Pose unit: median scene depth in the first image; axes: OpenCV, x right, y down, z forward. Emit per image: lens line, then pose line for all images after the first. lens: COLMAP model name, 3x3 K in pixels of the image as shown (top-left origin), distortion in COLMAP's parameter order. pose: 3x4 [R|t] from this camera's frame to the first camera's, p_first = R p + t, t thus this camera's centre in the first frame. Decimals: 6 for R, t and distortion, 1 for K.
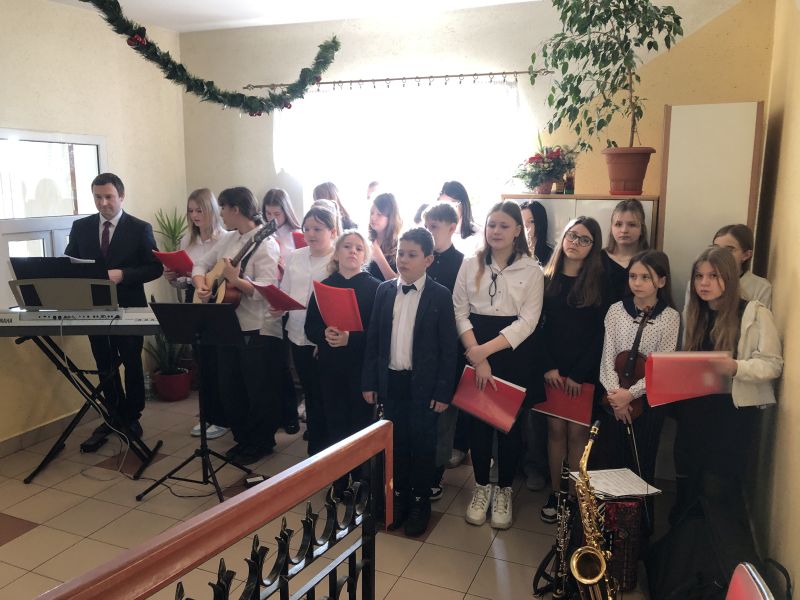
lens RADIAL K [[651.6, 0, 399.6], [0, 651.6, 298.6], [0, 0, 1]] dist [-0.093878, 0.109256]
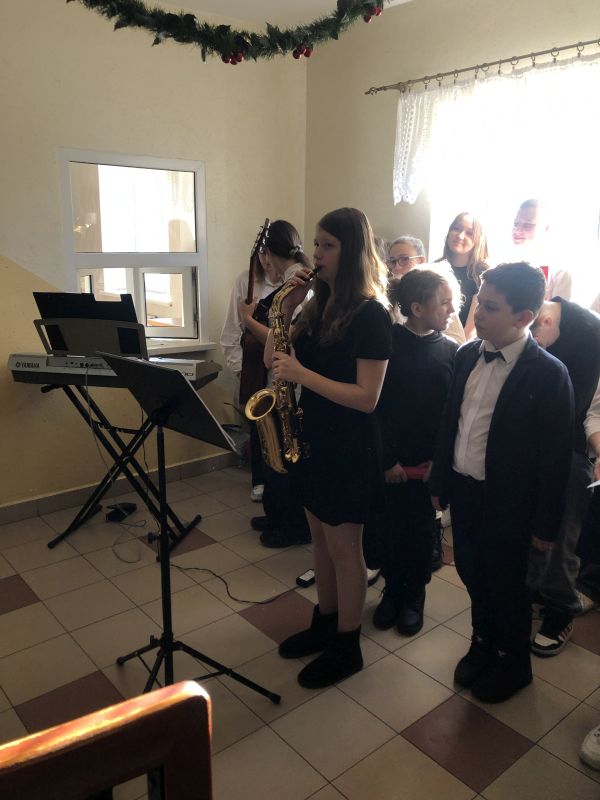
lens RADIAL K [[651.6, 0, 297.8], [0, 651.6, 402.8], [0, 0, 1]] dist [-0.093878, 0.109256]
pose [[0.899649, 0.086073, -0.428046, 0.091123], [-0.050109, 0.994252, 0.094611, -0.015079], [0.433729, -0.063668, 0.898791, 0.336786]]
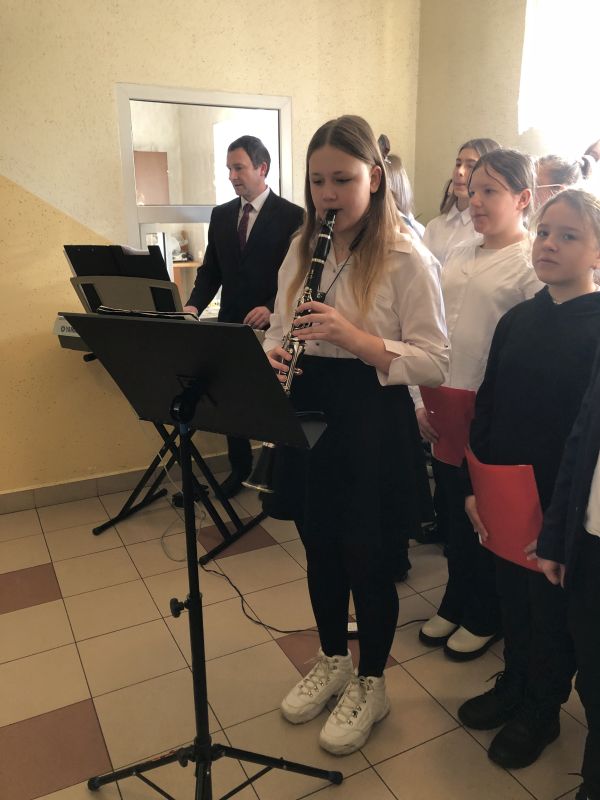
lens RADIAL K [[651.6, 0, 297.8], [0, 651.6, 402.8], [0, 0, 1]] dist [-0.093878, 0.109256]
pose [[0.774372, 0.141136, -0.616789, 0.087575], [-0.064898, 0.987381, 0.144458, -0.008455], [0.629393, -0.071836, 0.773760, 0.531300]]
